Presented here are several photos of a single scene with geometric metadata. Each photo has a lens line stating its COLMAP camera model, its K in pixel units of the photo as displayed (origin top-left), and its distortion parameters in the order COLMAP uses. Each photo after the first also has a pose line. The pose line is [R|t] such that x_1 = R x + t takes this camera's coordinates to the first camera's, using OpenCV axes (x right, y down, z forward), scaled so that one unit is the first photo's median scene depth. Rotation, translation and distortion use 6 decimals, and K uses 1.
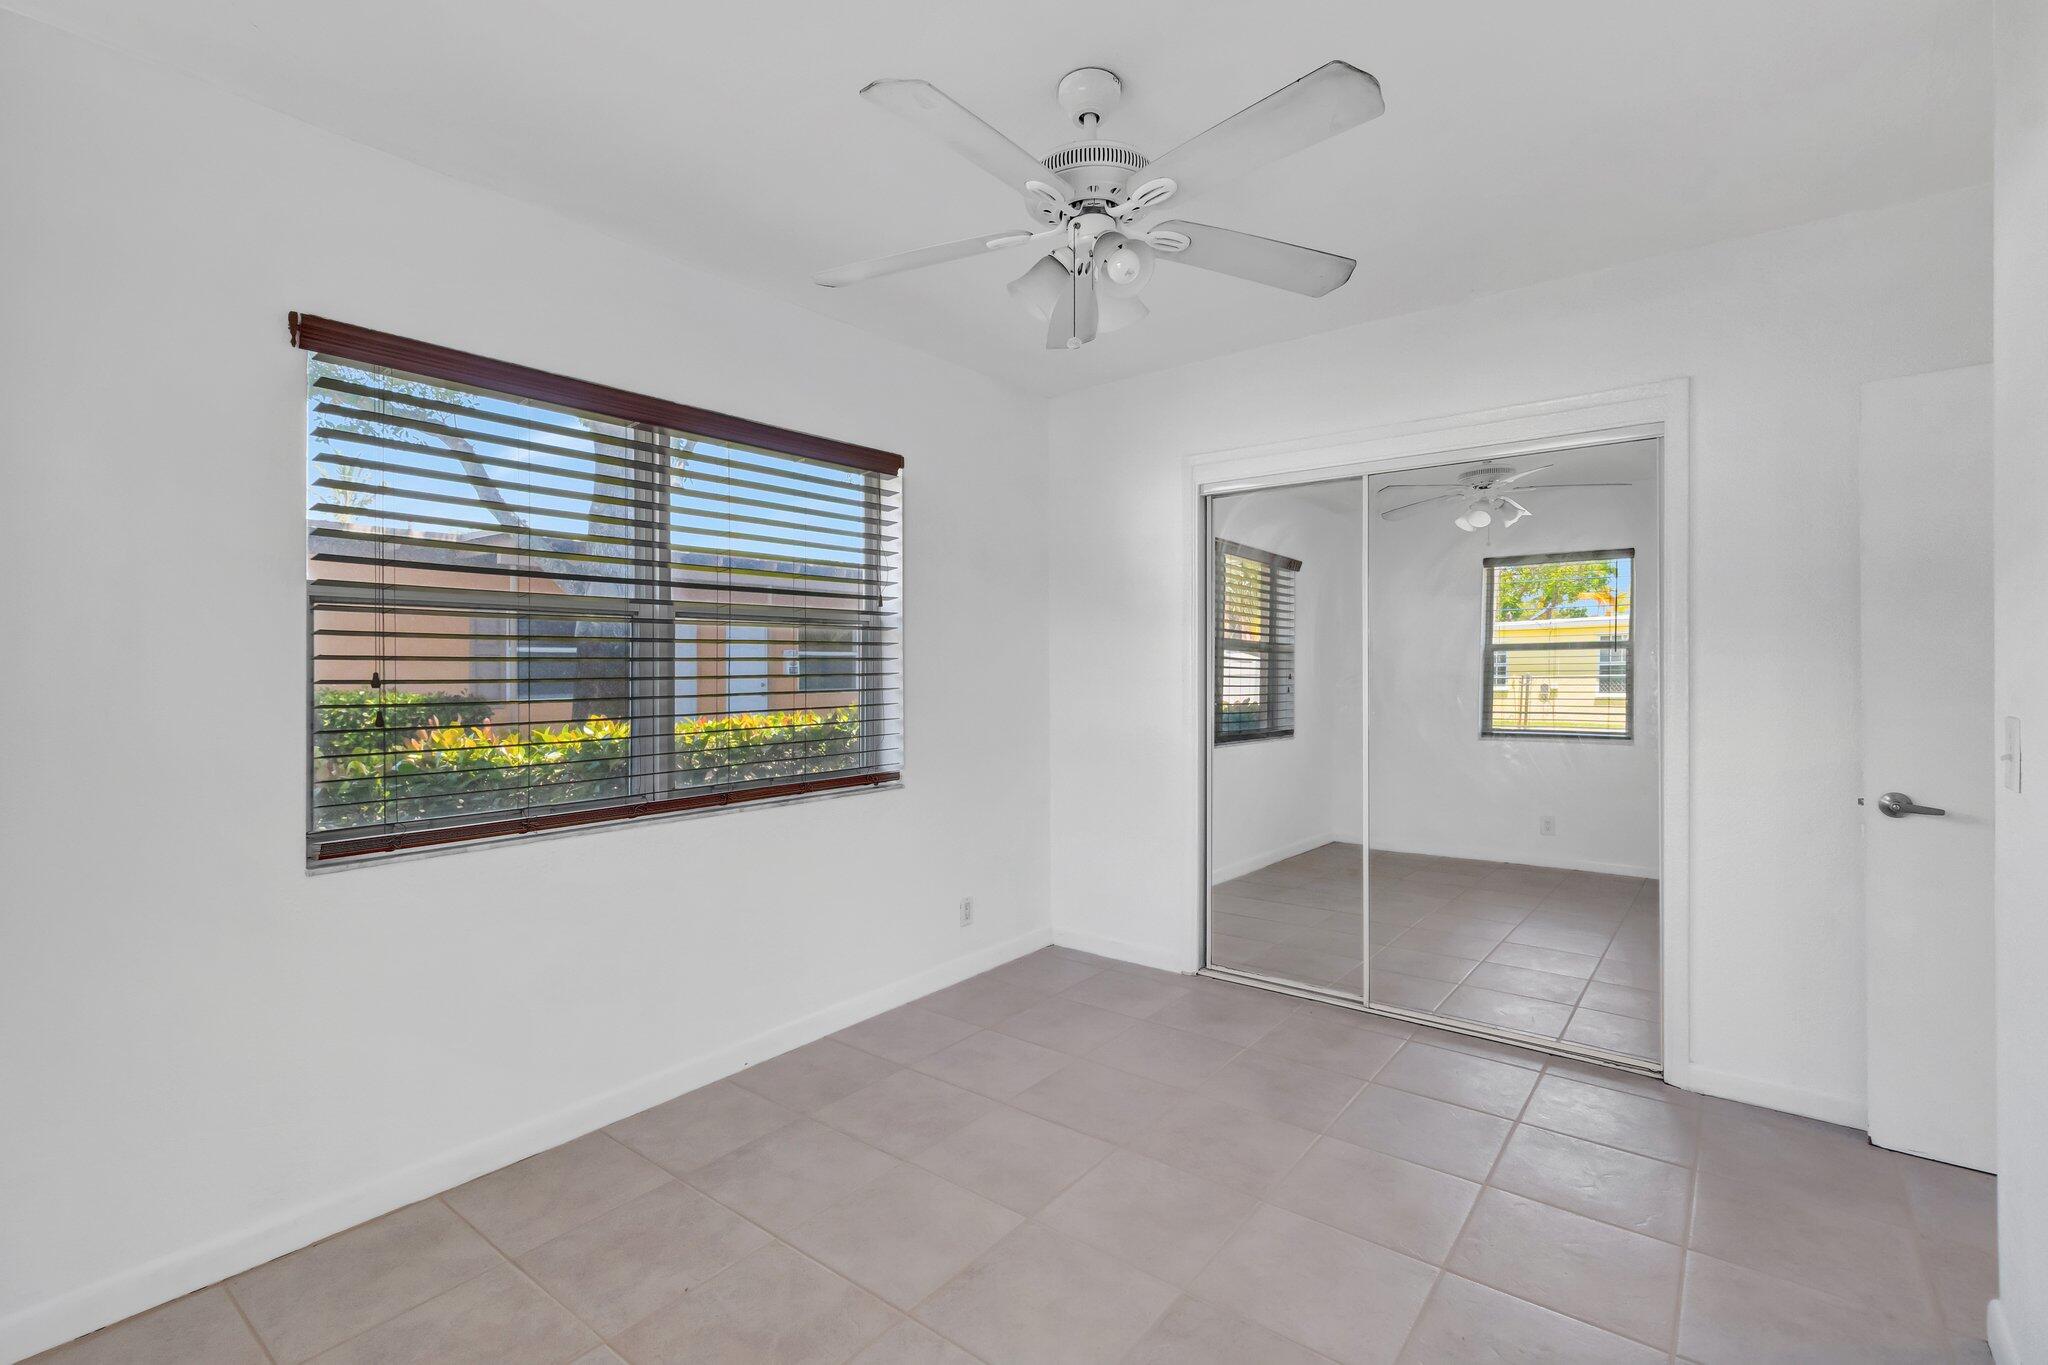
lens RADIAL K [[905.5, 0, 1021.6], [0, 905.5, 661.1], [0, 0, 1]] dist [0.000216, -0.000086]
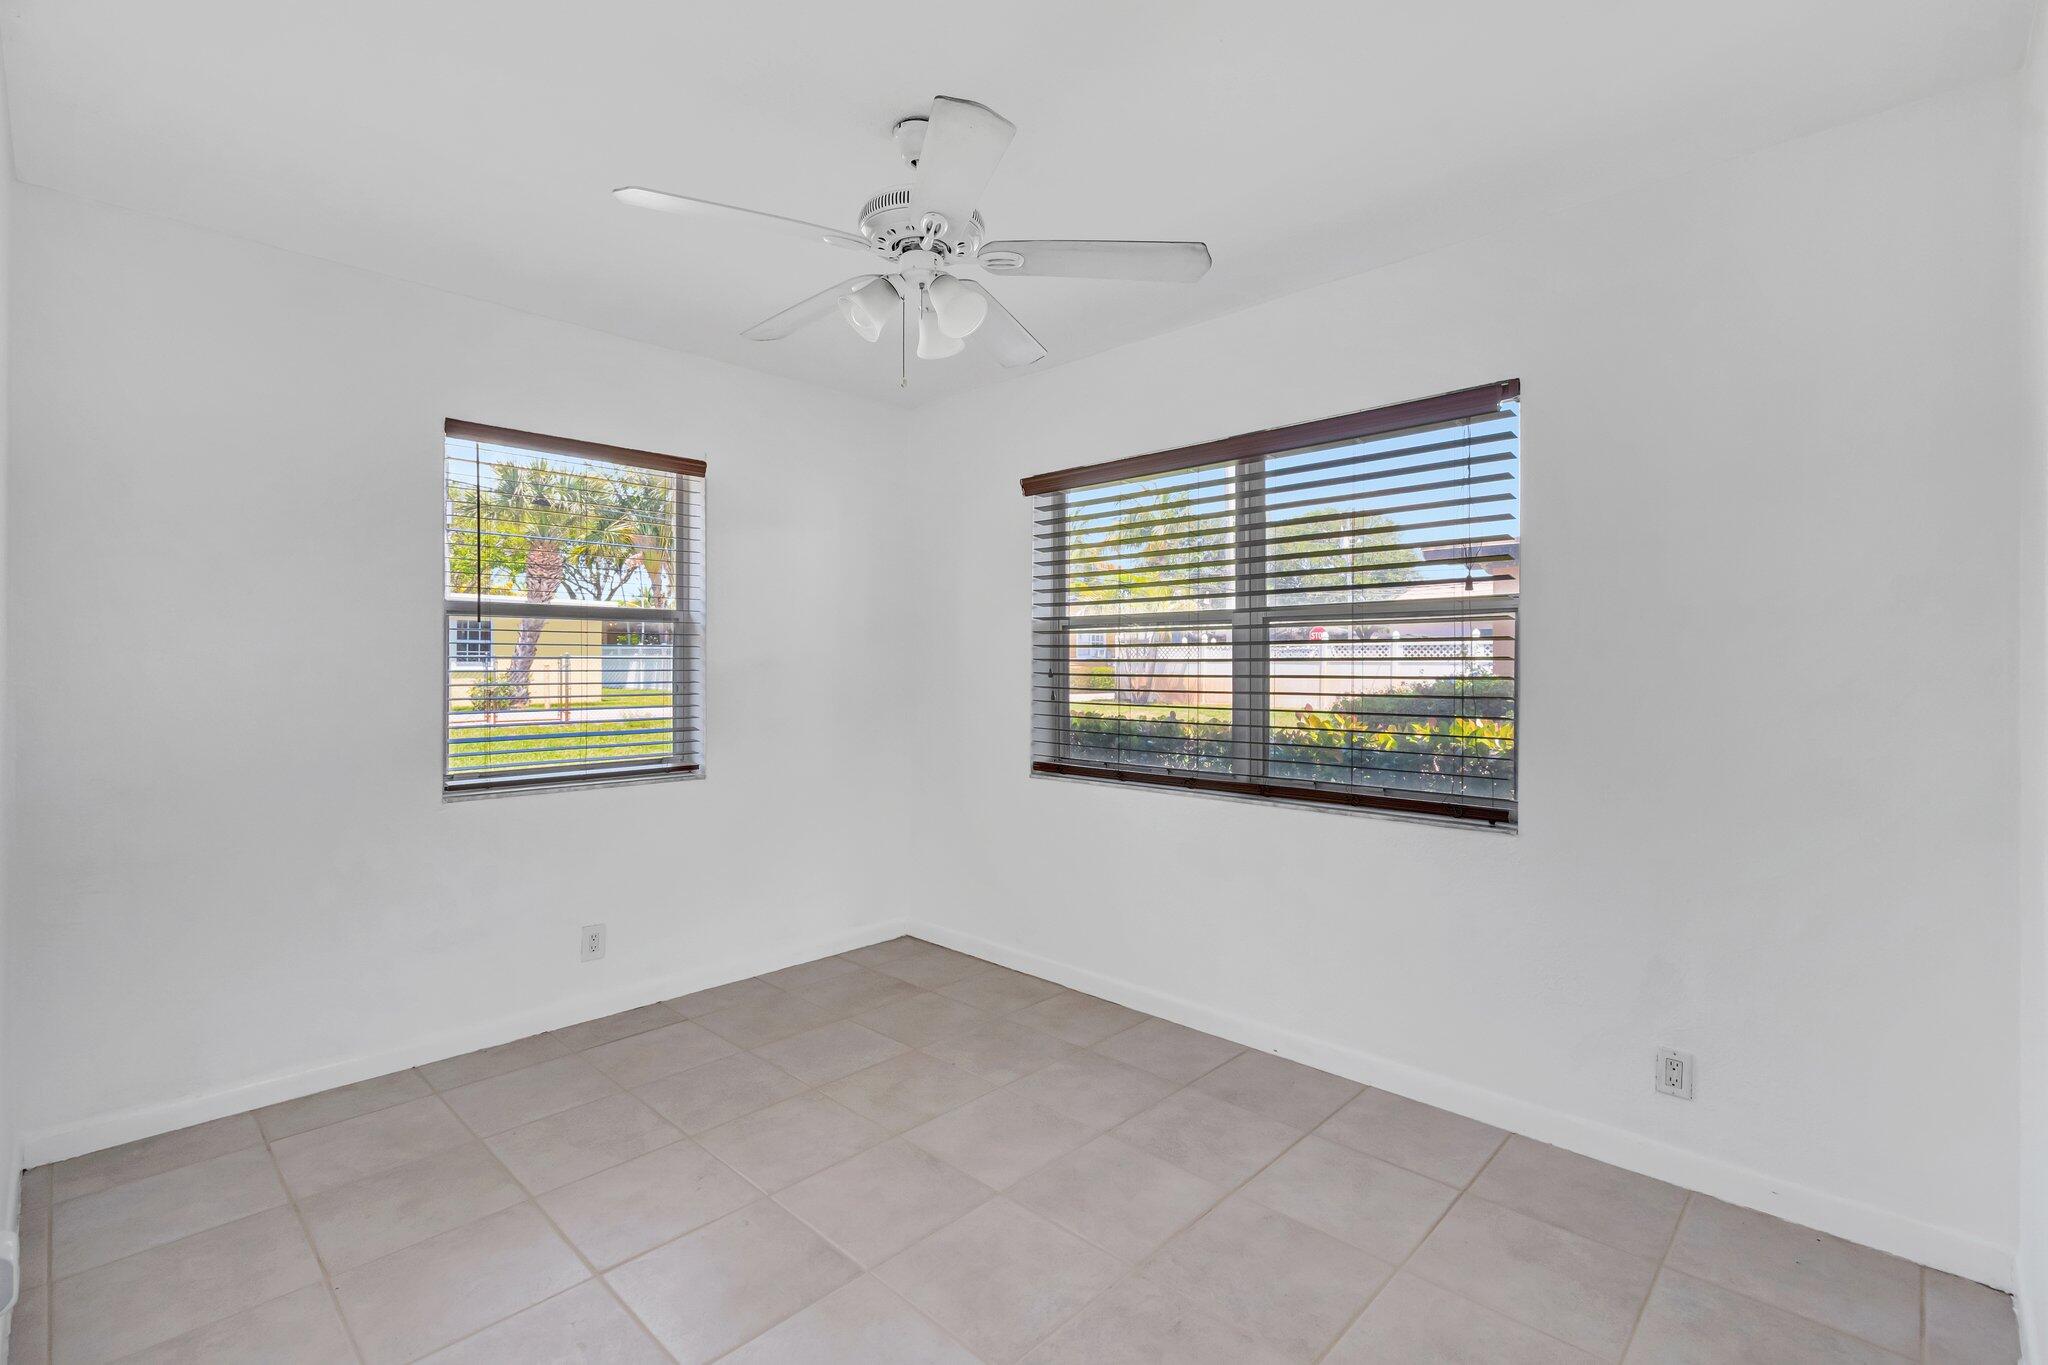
lens RADIAL K [[918.0, 0, 1026.3], [0, 918.0, 667.6], [0, 0, 1]] dist [0.000407, 0.000073]
pose [[-0.106791, -0.003650, -0.994275, 0.857969], [0.004819, 0.999980, -0.004188, 0.012339], [0.994270, -0.005238, -0.106771, 0.930050]]
